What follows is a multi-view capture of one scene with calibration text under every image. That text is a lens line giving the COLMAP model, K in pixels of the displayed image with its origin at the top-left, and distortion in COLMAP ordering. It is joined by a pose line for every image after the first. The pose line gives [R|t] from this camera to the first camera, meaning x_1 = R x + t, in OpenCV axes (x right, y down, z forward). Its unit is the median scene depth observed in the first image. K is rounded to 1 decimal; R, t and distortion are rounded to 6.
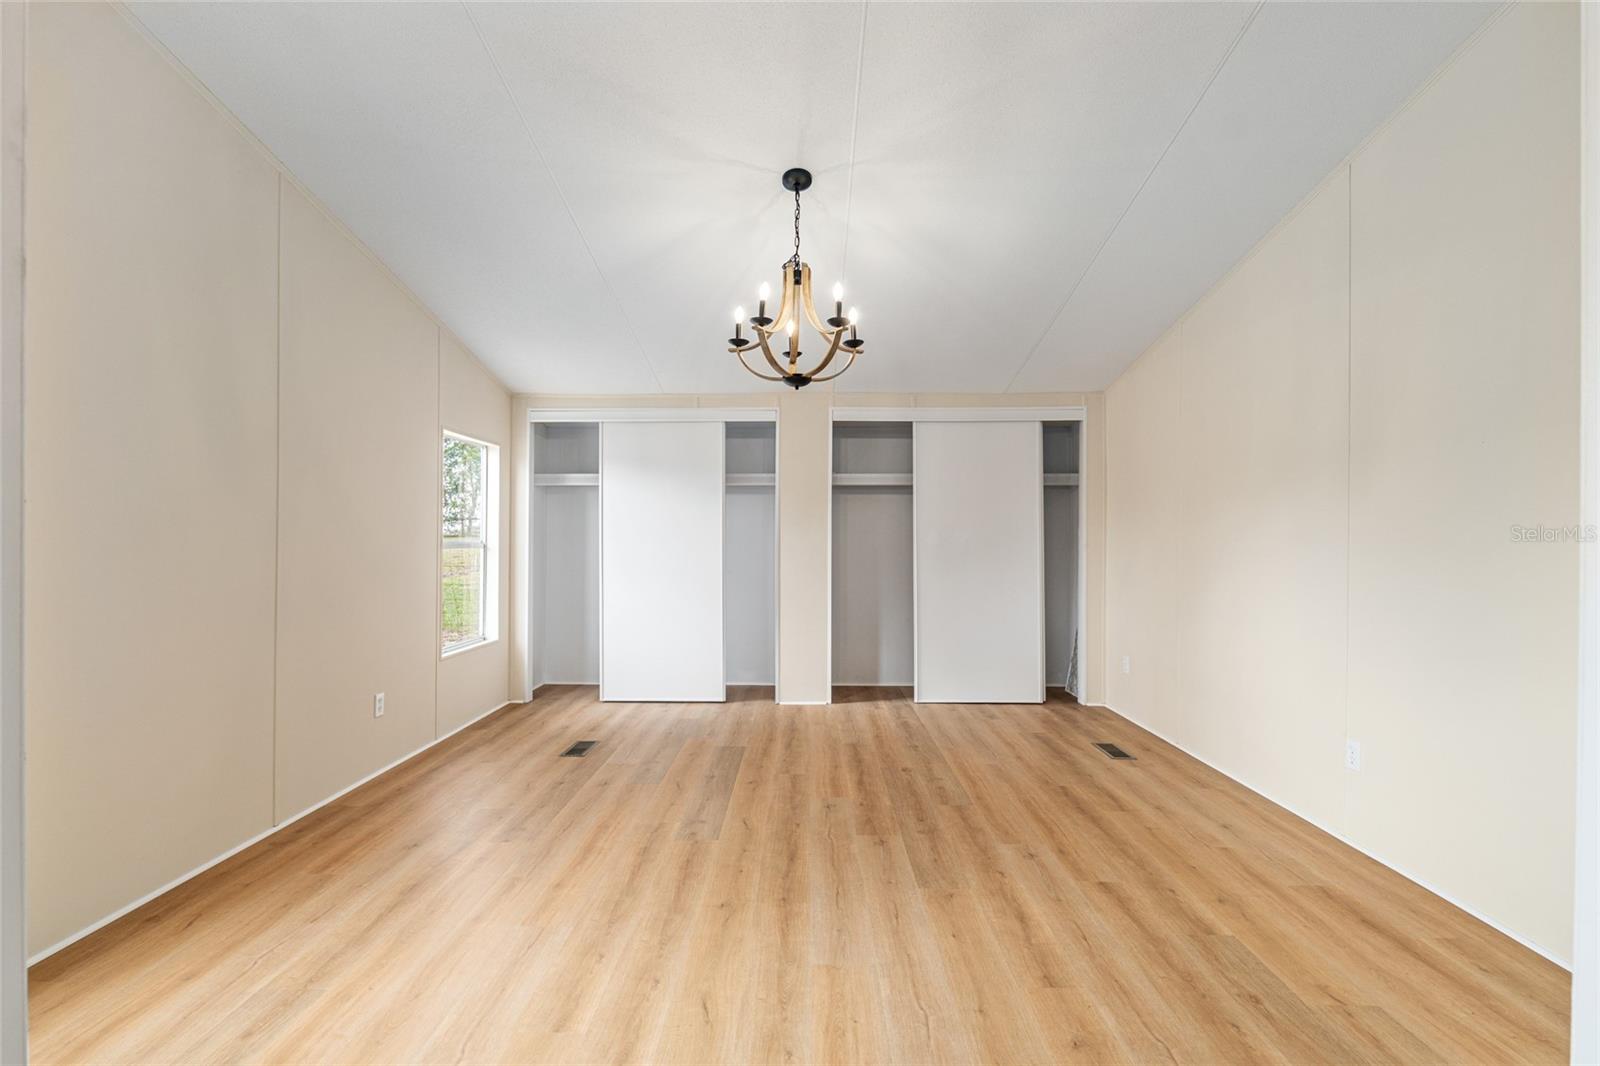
lens RADIAL K [[682.4, 0, 793.7], [0, 682.4, 529.8], [0, 0, 1]] dist [-0.004835, -0.000287]
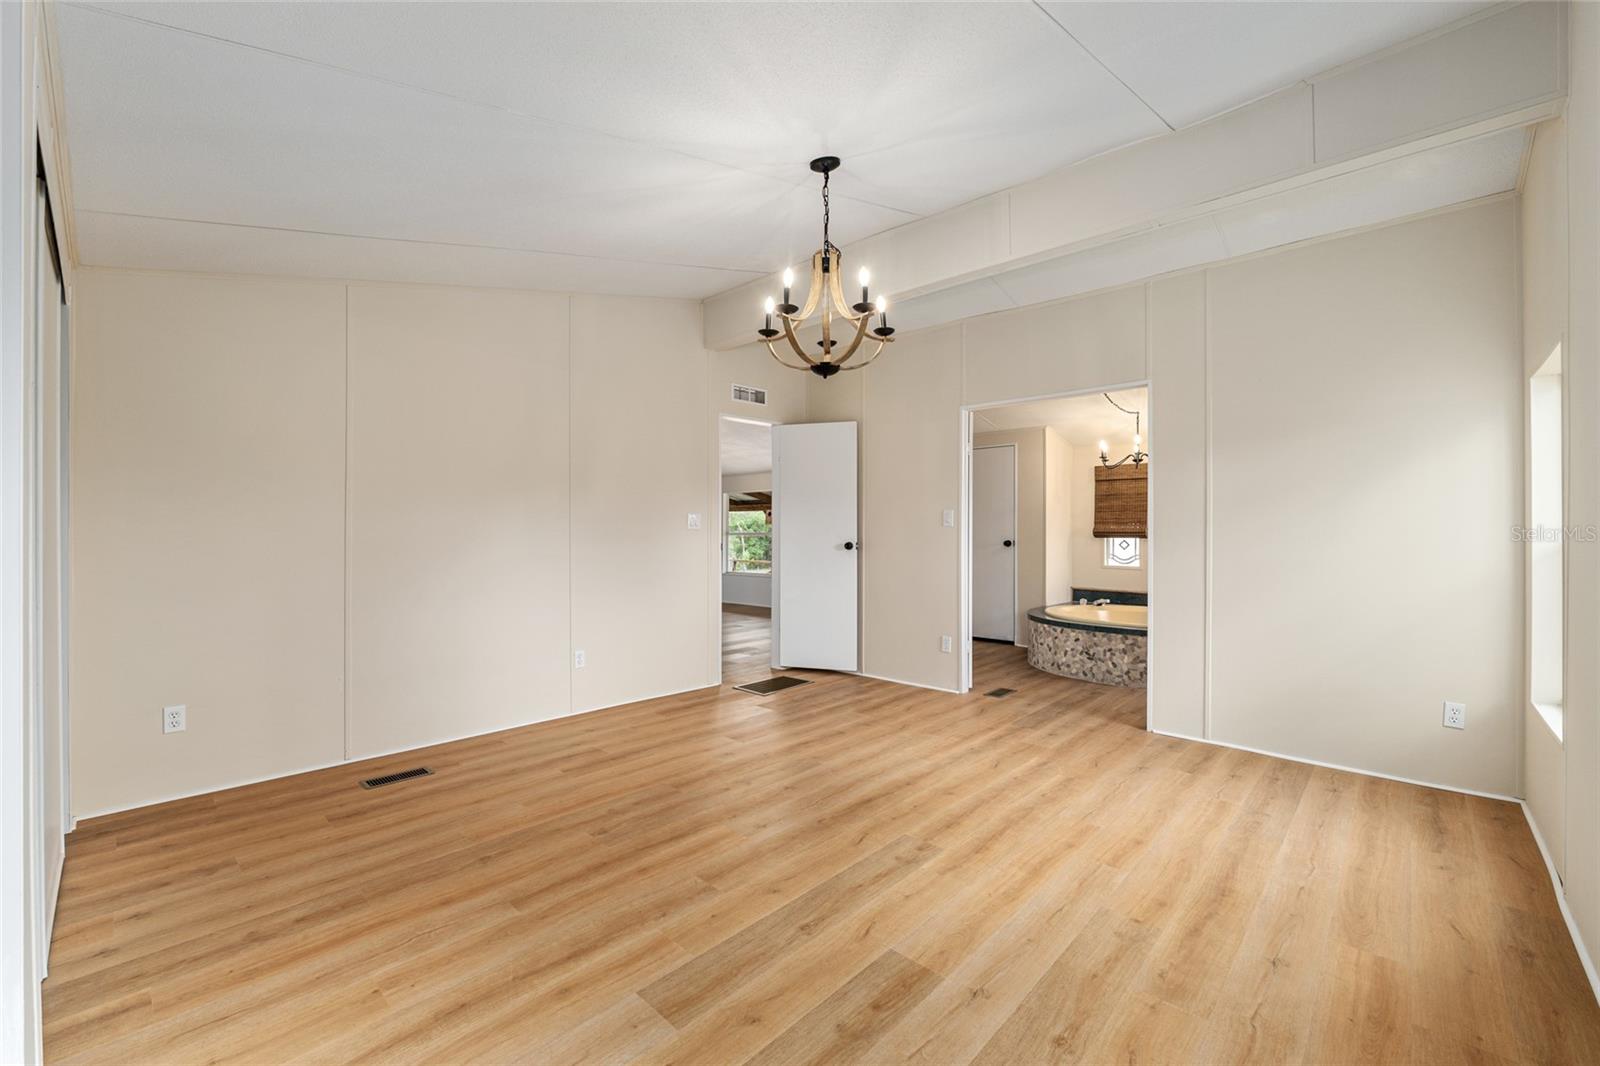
lens RADIAL K [[658.8, 0, 796.0], [0, 658.8, 528.2], [0, 0, 1]] dist [-0.011979, -0.000236]
pose [[-0.743447, -0.002256, 0.668791, -0.564139], [-0.015327, 0.999789, -0.013665, 0.023205], [-0.668619, -0.020409, -0.743325, 1.631713]]
